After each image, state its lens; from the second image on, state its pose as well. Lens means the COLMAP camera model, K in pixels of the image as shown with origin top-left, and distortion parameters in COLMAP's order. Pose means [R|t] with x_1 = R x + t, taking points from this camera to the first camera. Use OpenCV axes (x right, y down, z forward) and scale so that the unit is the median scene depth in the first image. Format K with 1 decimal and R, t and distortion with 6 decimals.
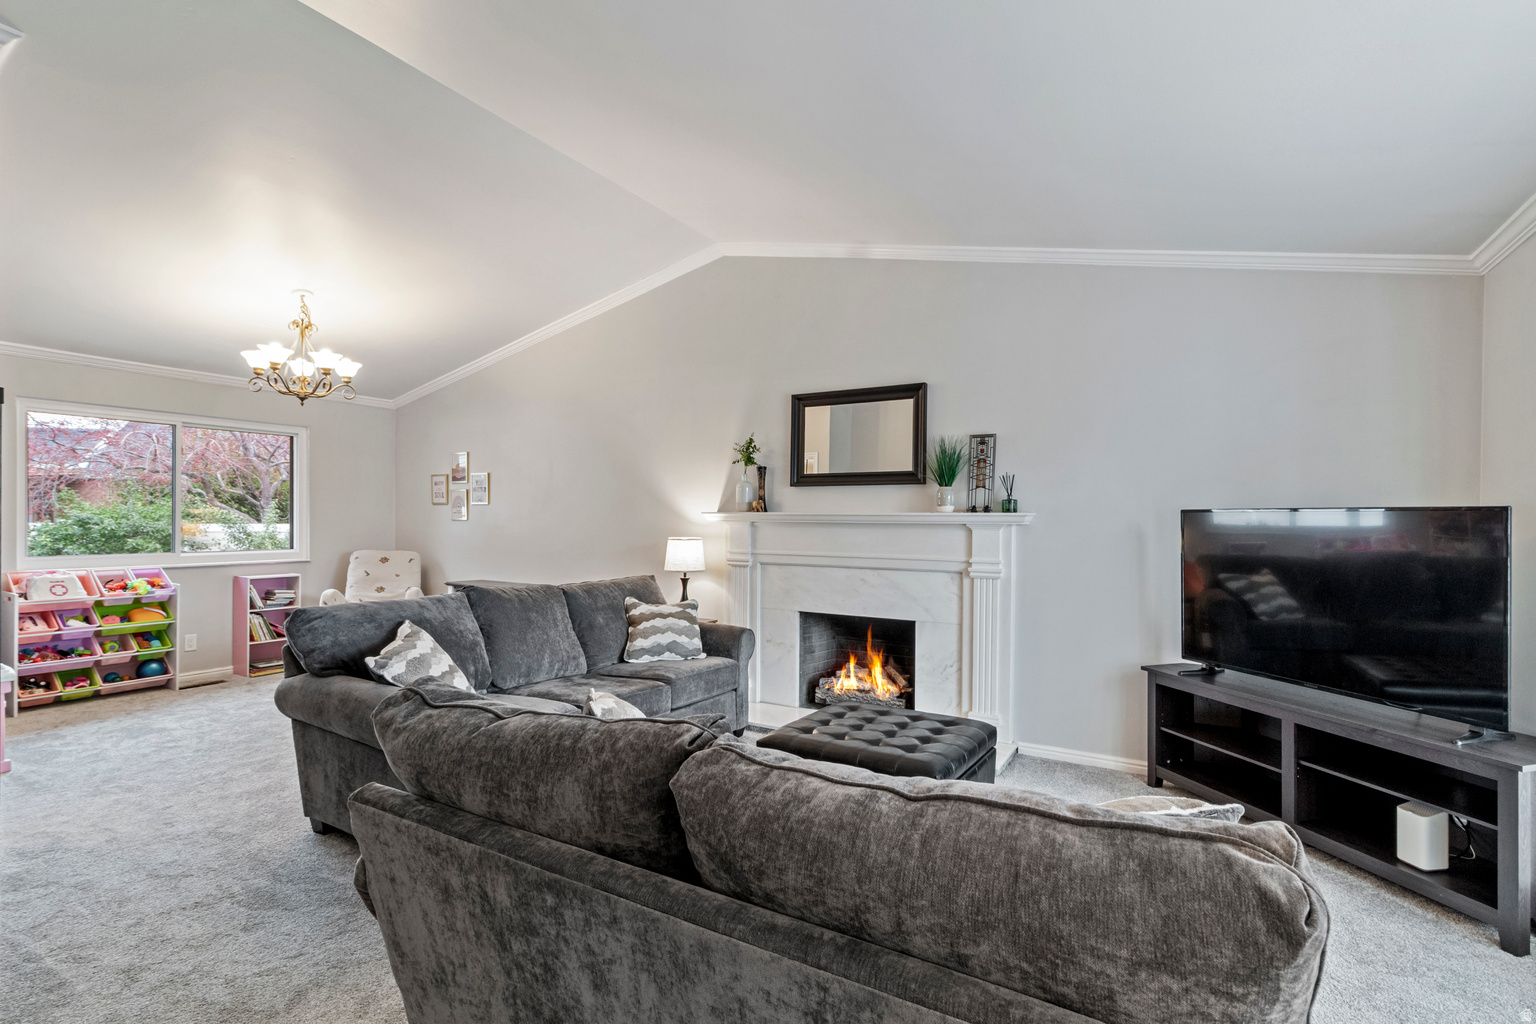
lens RADIAL K [[714.5, 0, 760.1], [0, 714.5, 524.8], [0, 0, 1]] dist [0.000571, 0.000436]
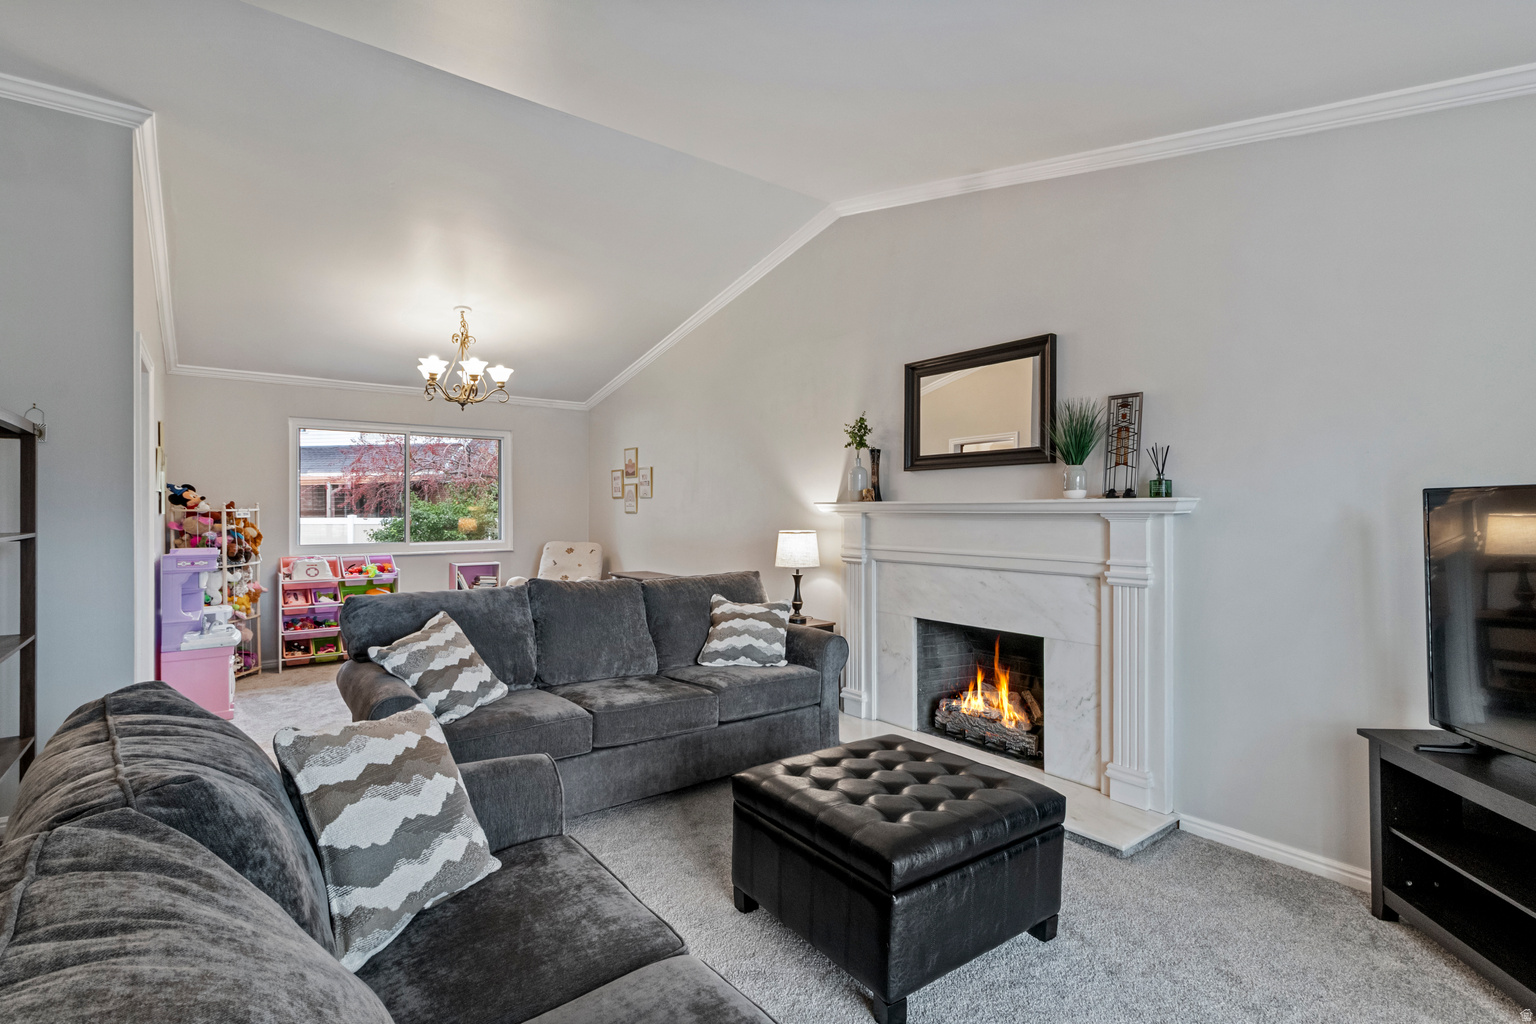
lens RADIAL K [[714.5, 0, 770.9], [0, 714.5, 509.8], [0, 0, 1]] dist [0.000571, 0.000436]
pose [[0.930899, -0.008433, -0.365180, 0.204323], [0.004760, 0.999929, -0.010957, 0.001421], [0.365246, 0.008462, 0.930873, 0.143138]]
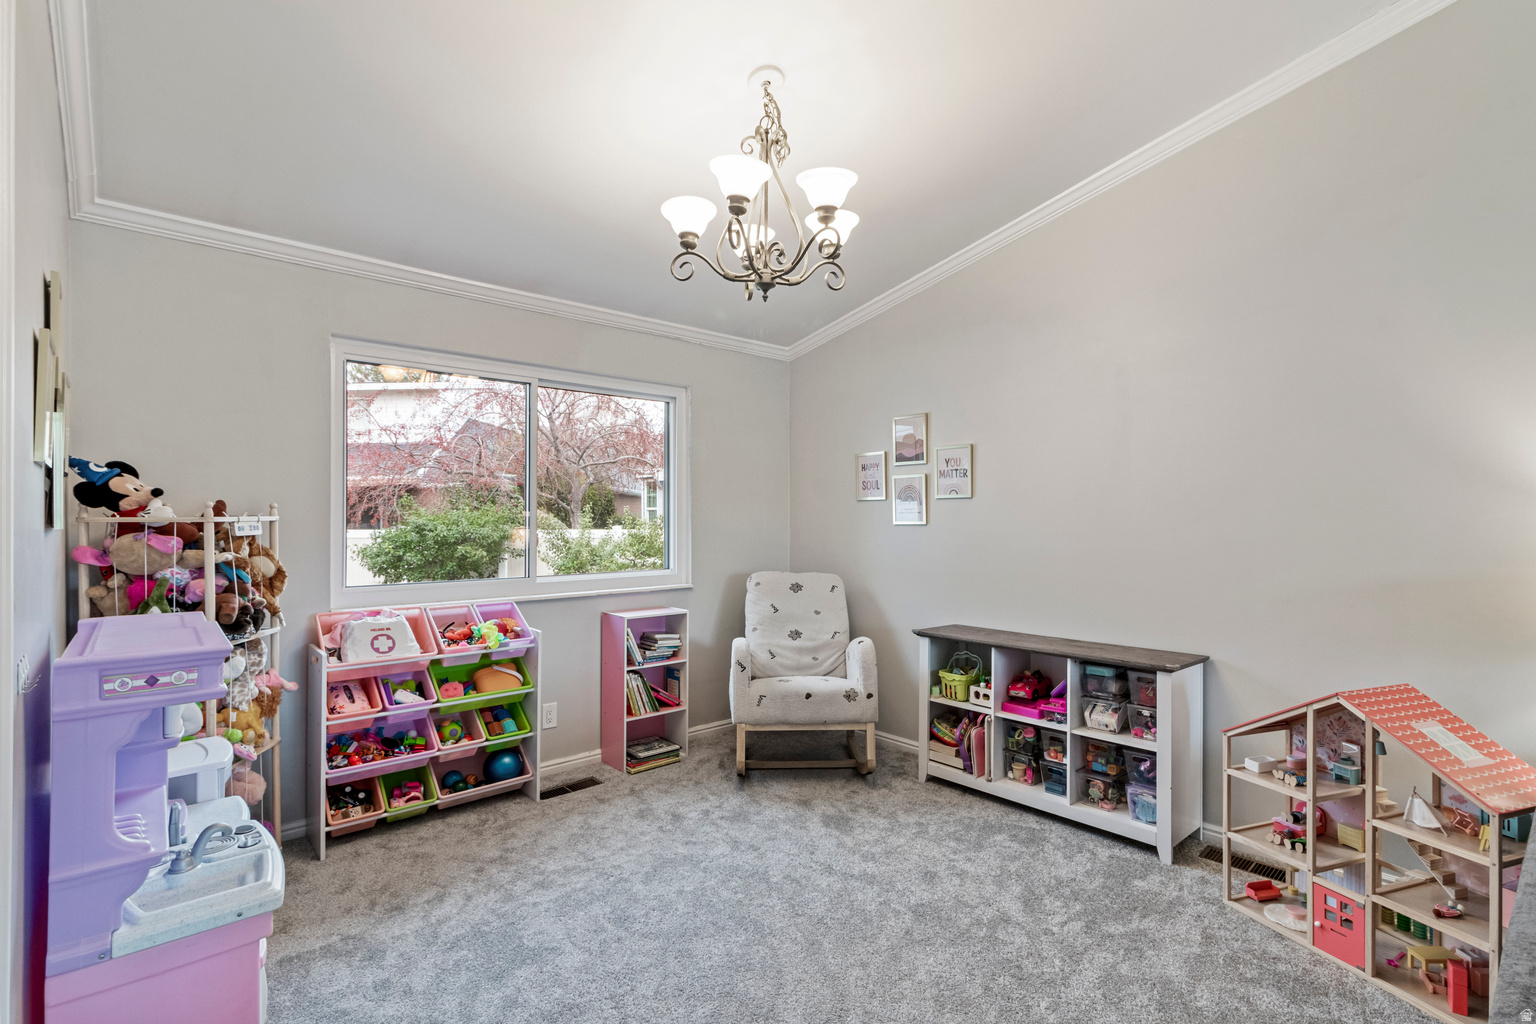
lens RADIAL K [[714.5, 0, 773.1], [0, 714.5, 516.9], [0, 0, 1]] dist [0.000571, 0.000436]
pose [[0.955168, -0.009823, -0.295900, -0.481484], [0.005731, 0.999876, -0.014695, -0.006481], [0.296007, 0.012340, 0.955106, 0.515363]]
